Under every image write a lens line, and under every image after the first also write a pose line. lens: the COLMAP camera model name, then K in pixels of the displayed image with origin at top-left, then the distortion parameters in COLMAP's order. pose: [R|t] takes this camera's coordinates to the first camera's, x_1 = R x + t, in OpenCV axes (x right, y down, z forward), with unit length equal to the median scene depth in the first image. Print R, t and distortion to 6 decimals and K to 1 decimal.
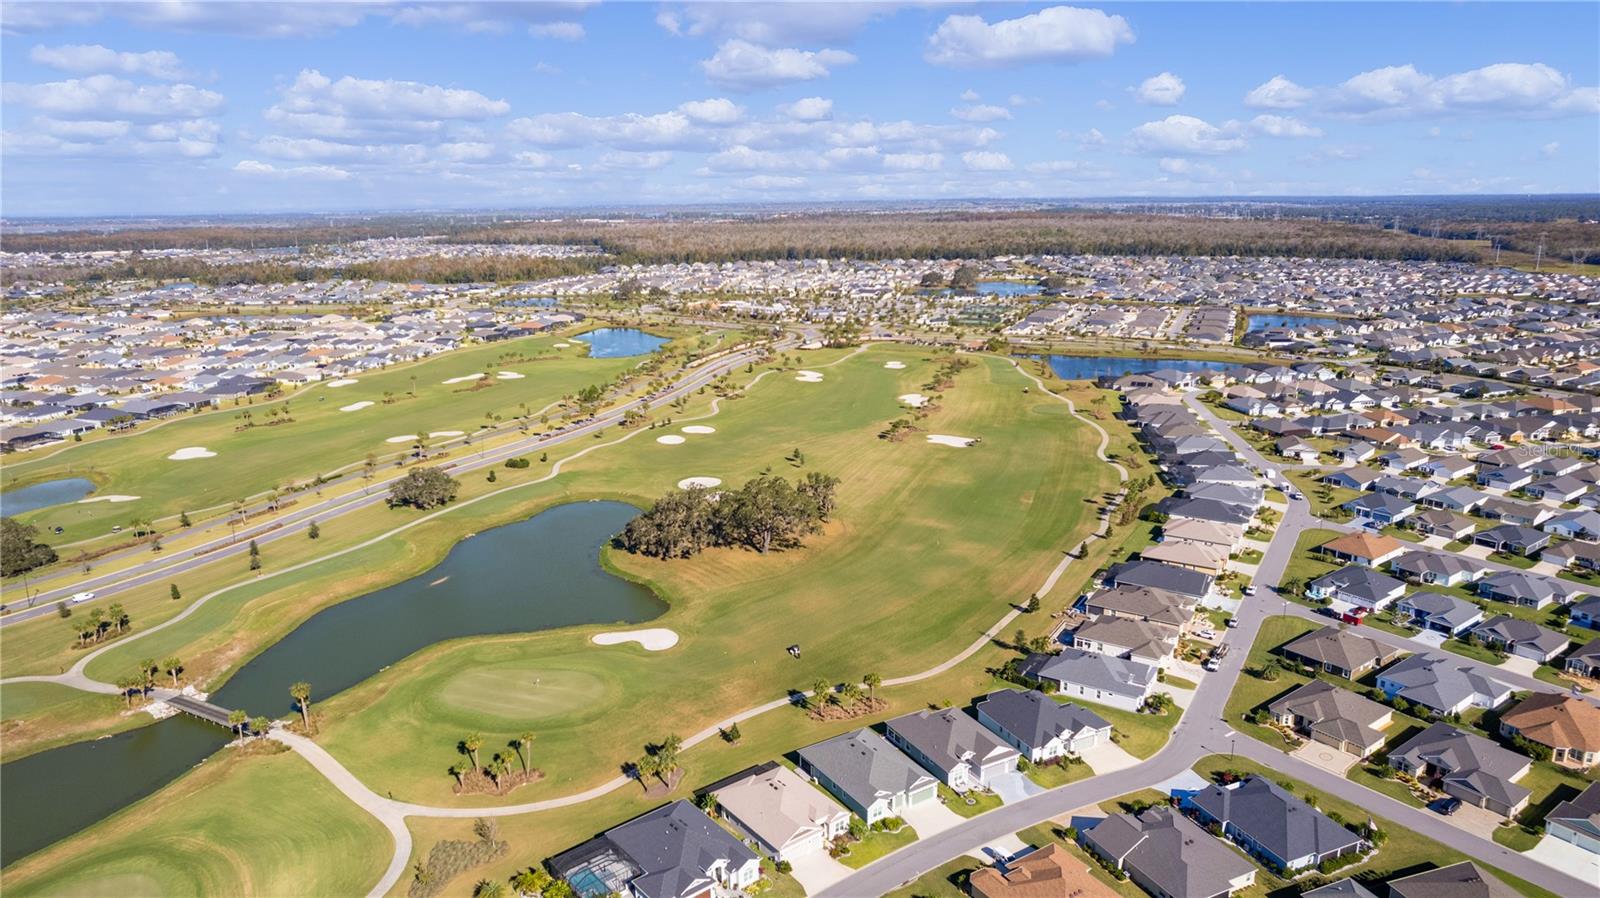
lens RADIAL K [[1023.3, 0, 796.8], [0, 1023.3, 433.4], [0, 0, 1]] dist [-0.075529, 0.067123]
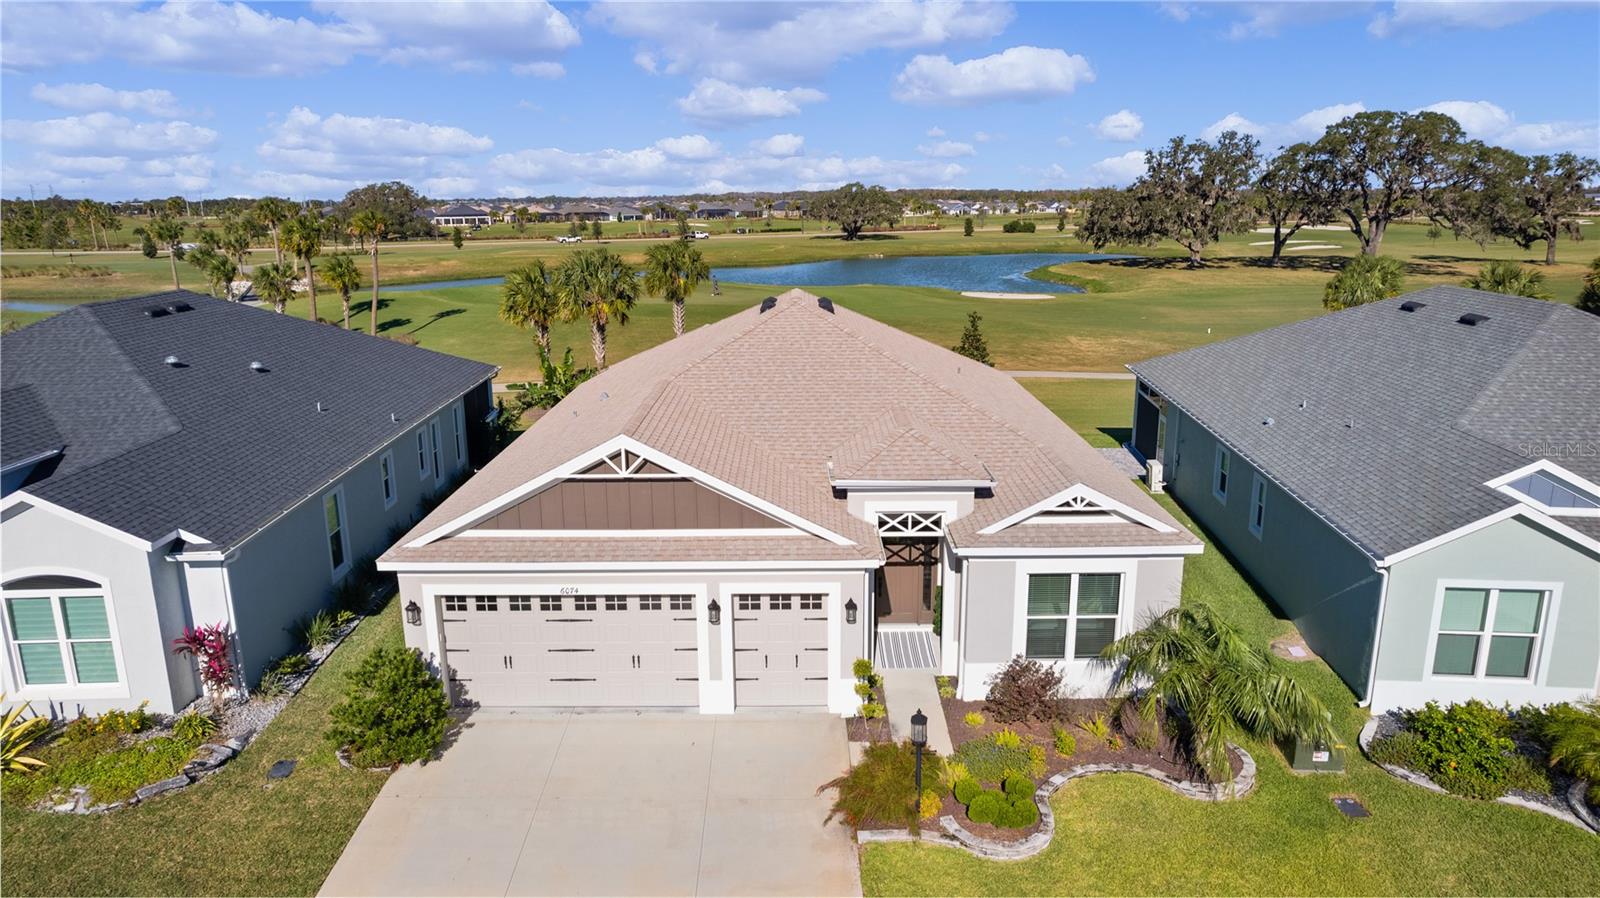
lens RADIAL K [[1025.6, 0, 796.3], [0, 1025.6, 437.0], [0, 0, 1]] dist [-0.084424, 0.077355]
pose [[0.788332, 0.144925, -0.597937, 0.080133], [-0.142353, 0.988455, 0.051895, 0.346639], [0.598555, 0.044208, 0.799861, 0.839923]]
